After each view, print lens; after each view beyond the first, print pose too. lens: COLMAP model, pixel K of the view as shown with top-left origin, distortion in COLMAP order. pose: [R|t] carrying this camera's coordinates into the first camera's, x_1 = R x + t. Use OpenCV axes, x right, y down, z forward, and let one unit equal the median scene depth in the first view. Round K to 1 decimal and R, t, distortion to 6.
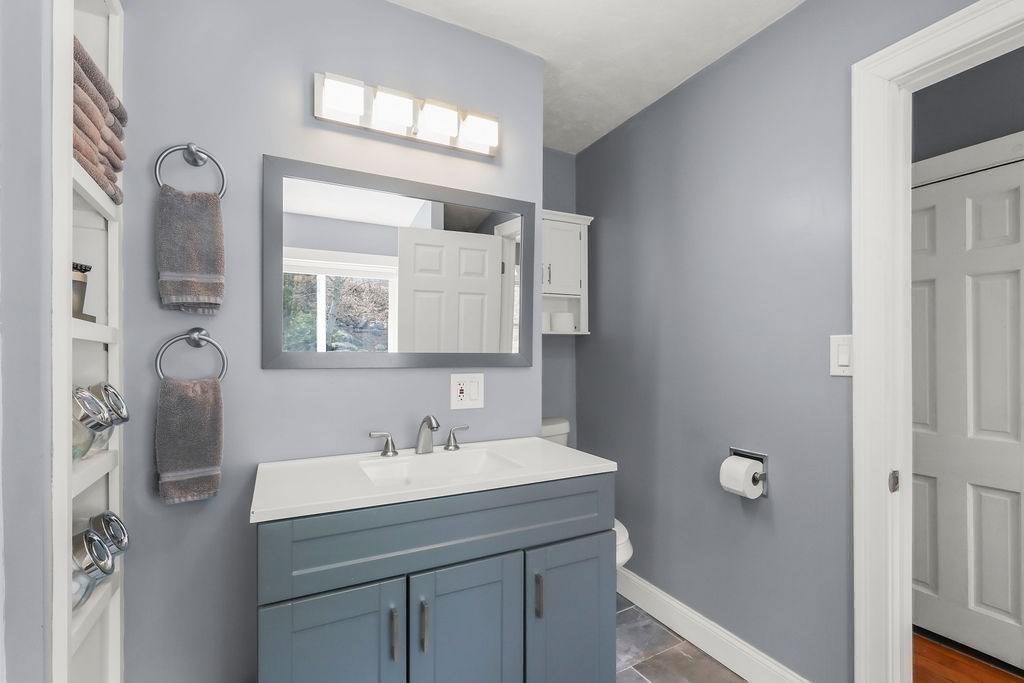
lens RADIAL K [[461.6, 0, 513.4], [0, 461.6, 353.6], [0, 0, 1]] dist [0.002864, 0.000409]
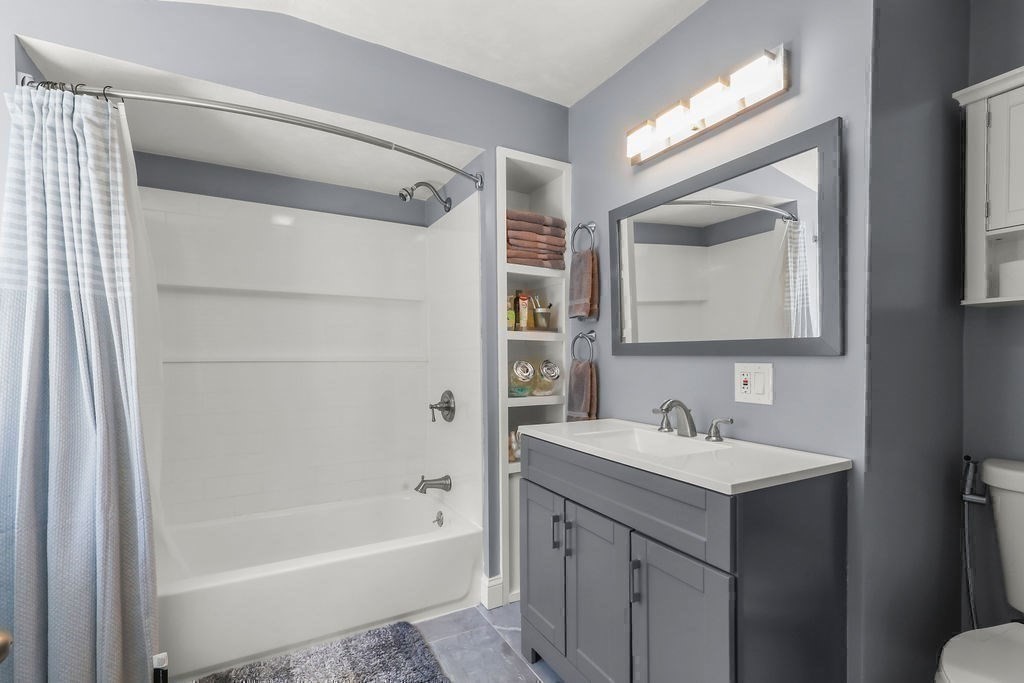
lens RADIAL K [[465.5, 0, 509.1], [0, 465.5, 353.1], [0, 0, 1]] dist [0.016383, -0.000045]
pose [[0.027213, -0.004632, -0.999619, 0.786829], [0.006780, 0.999967, -0.004449, 0.025441], [0.999607, -0.006657, 0.027244, 0.520493]]
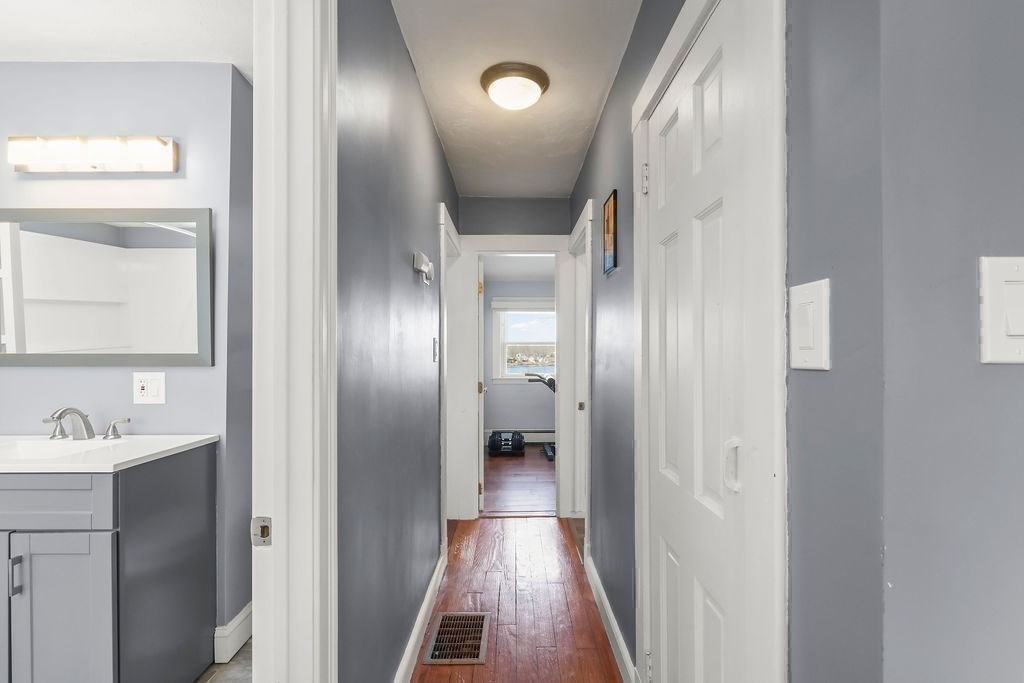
lens RADIAL K [[459.9, 0, 513.6], [0, 459.9, 350.7], [0, 0, 1]] dist [-0.001104, -0.000775]
pose [[0.895341, 0.000953, -0.445379, 1.191105], [0.000307, 0.999996, 0.002756, -0.011099], [0.445380, -0.002605, 0.895338, 0.407842]]
